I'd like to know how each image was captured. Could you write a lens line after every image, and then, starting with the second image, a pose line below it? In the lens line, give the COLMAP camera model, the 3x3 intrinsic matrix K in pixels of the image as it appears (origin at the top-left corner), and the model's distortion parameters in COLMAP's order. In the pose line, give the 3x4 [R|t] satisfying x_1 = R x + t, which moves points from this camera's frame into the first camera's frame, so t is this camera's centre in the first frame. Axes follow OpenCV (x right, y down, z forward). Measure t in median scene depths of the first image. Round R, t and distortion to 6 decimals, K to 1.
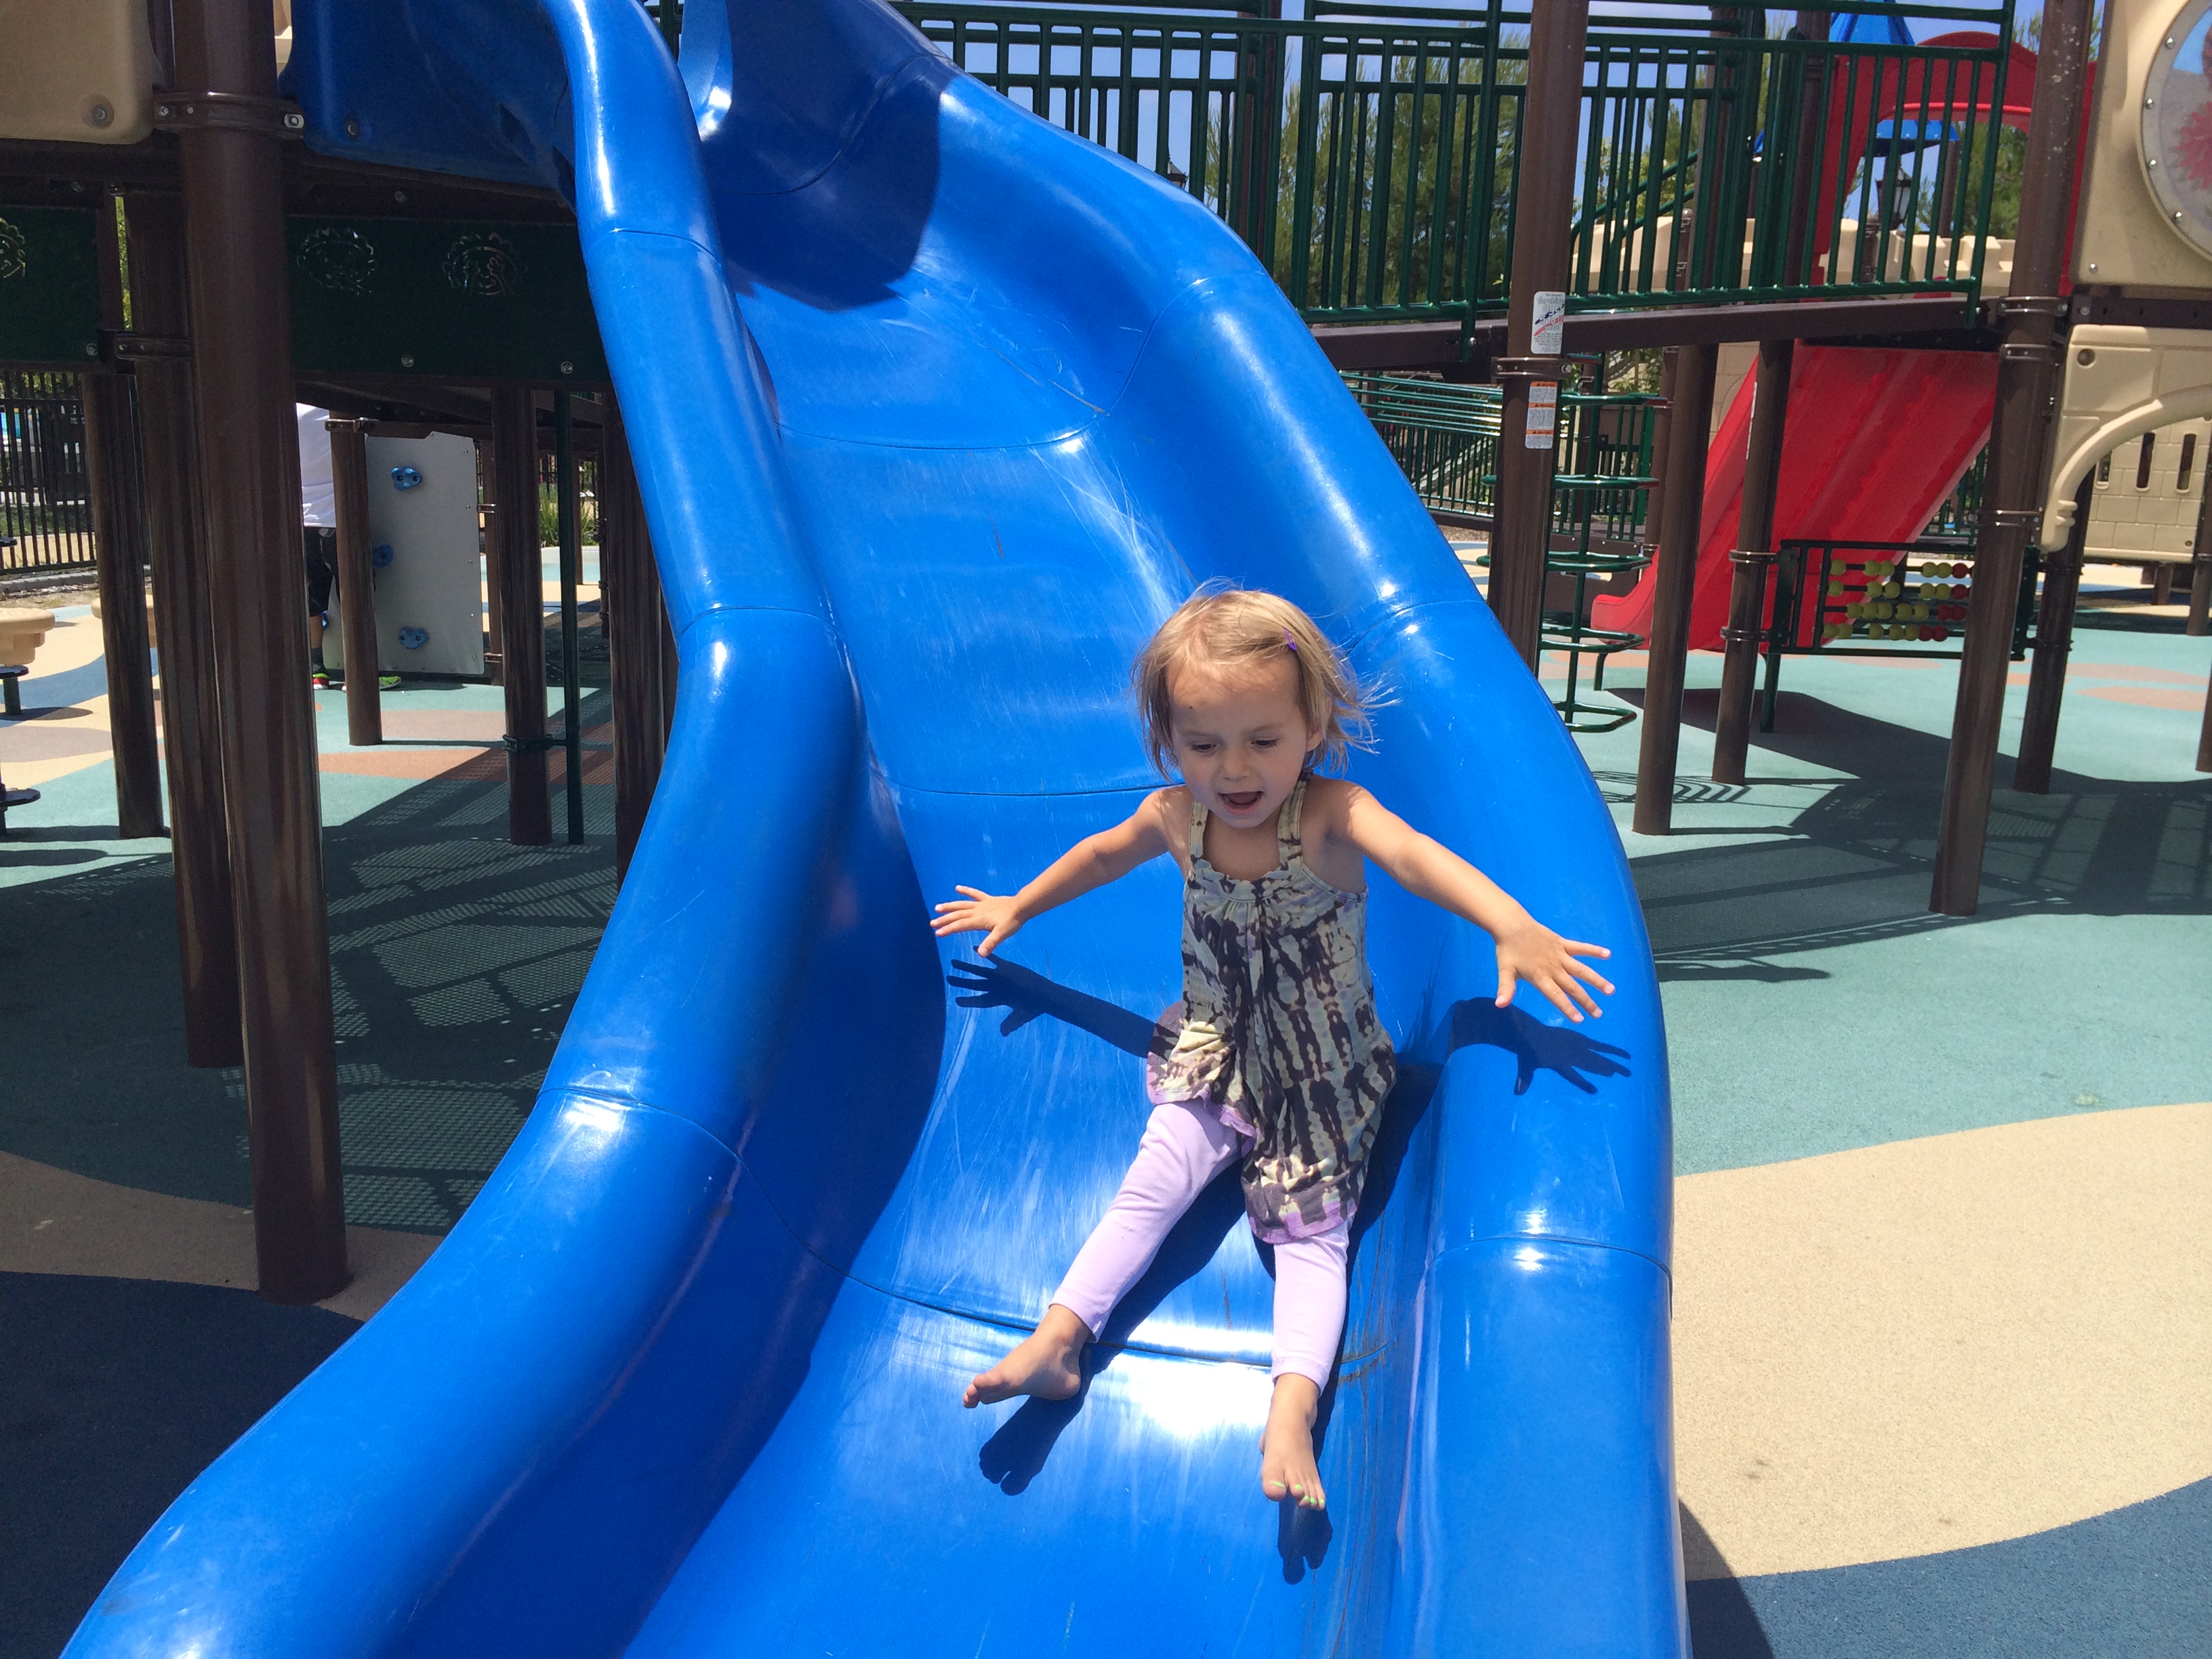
lens RADIAL K [[2013.9, 0, 1120.0], [0, 2013.9, 824.2], [0, 0, 1]] dist [0.121023, -0.183280]
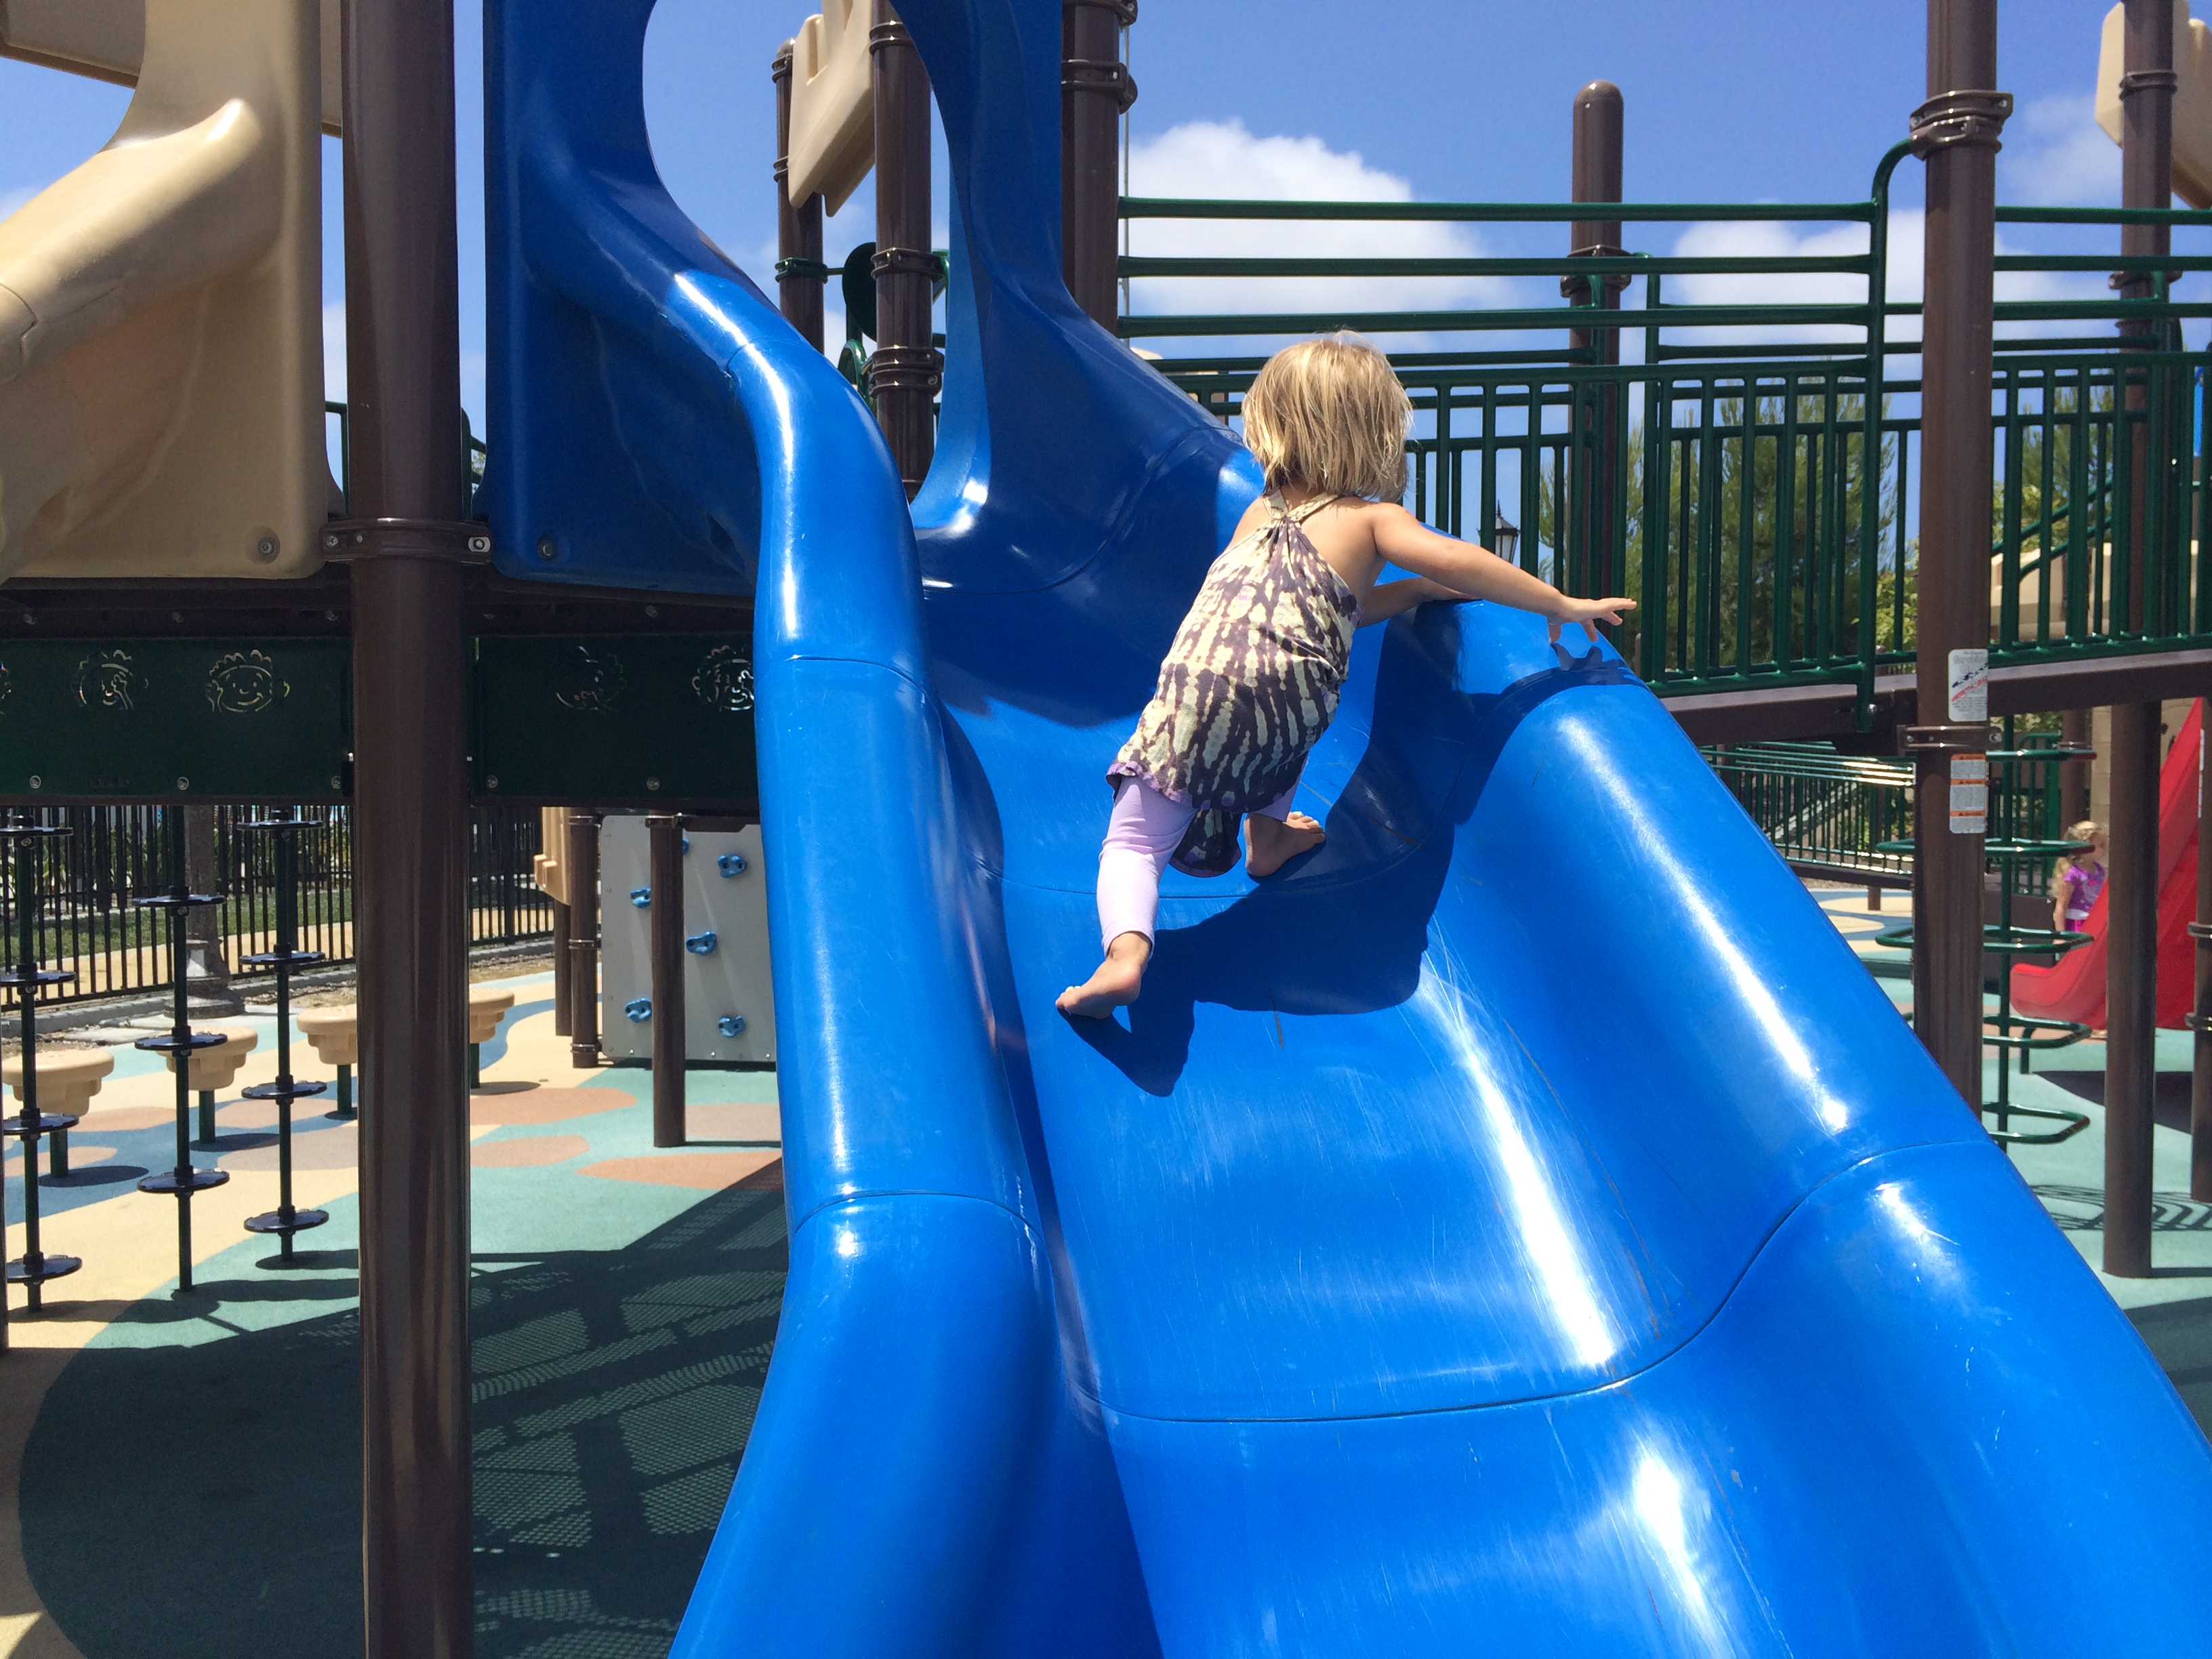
lens RADIAL K [[2013.9, 0, 1120.0], [0, 2013.9, 824.2], [0, 0, 1]] dist [0.121023, -0.183280]
pose [[0.985831, -0.027150, -0.165532, 0.005161], [-0.000997, 0.985850, -0.167629, -0.049600], [0.167741, 0.165419, 0.971854, 0.137793]]
